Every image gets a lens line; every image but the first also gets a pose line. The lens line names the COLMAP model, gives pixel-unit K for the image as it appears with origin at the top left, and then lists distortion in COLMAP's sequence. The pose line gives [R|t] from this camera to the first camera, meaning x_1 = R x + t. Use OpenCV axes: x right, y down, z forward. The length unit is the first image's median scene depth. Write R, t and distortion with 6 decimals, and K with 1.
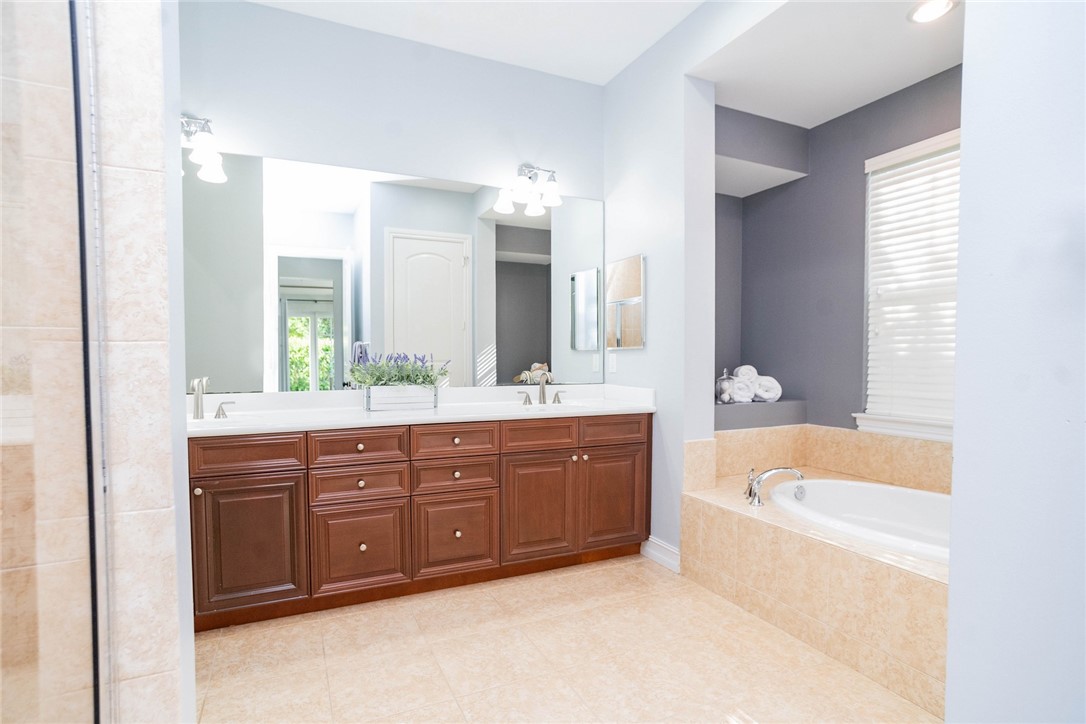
lens RADIAL K [[553.1, 0, 535.1], [0, 553.1, 374.8], [0, 0, 1]] dist [-0.067454, 0.046735]
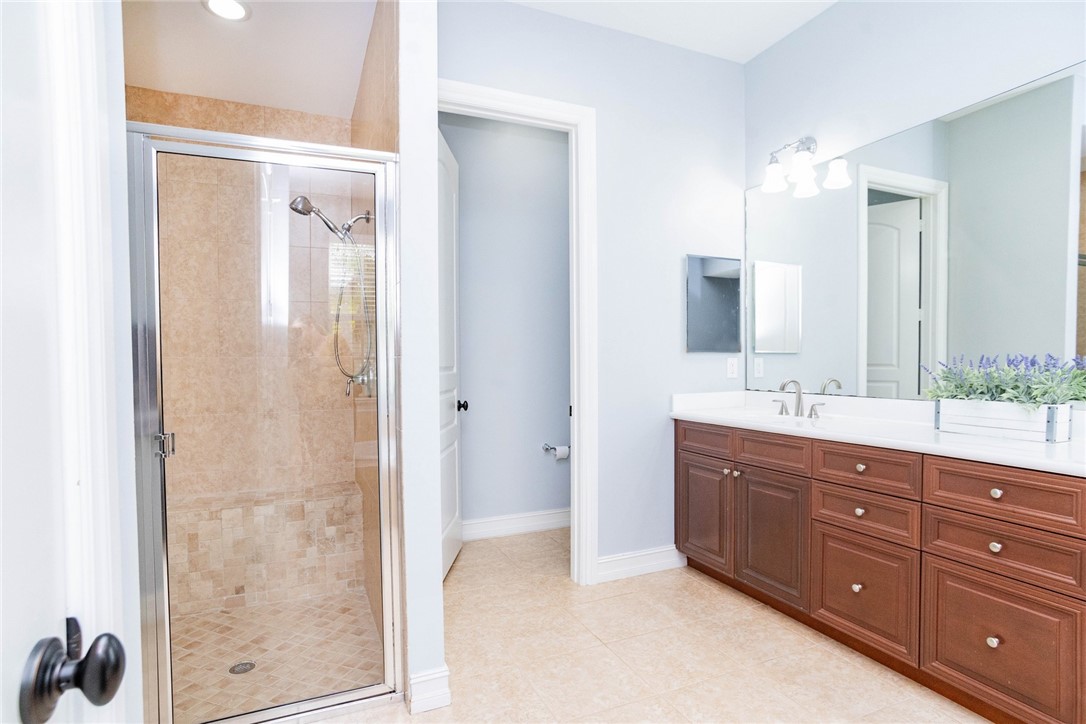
lens RADIAL K [[553.1, 0, 535.1], [0, 553.1, 374.8], [0, 0, 1]] dist [-0.067454, 0.046735]
pose [[-0.012035, 0.025040, -0.999614, 0.489754], [-0.039917, 0.998878, 0.025502, -0.009039], [0.999131, 0.040208, -0.011022, 0.490713]]
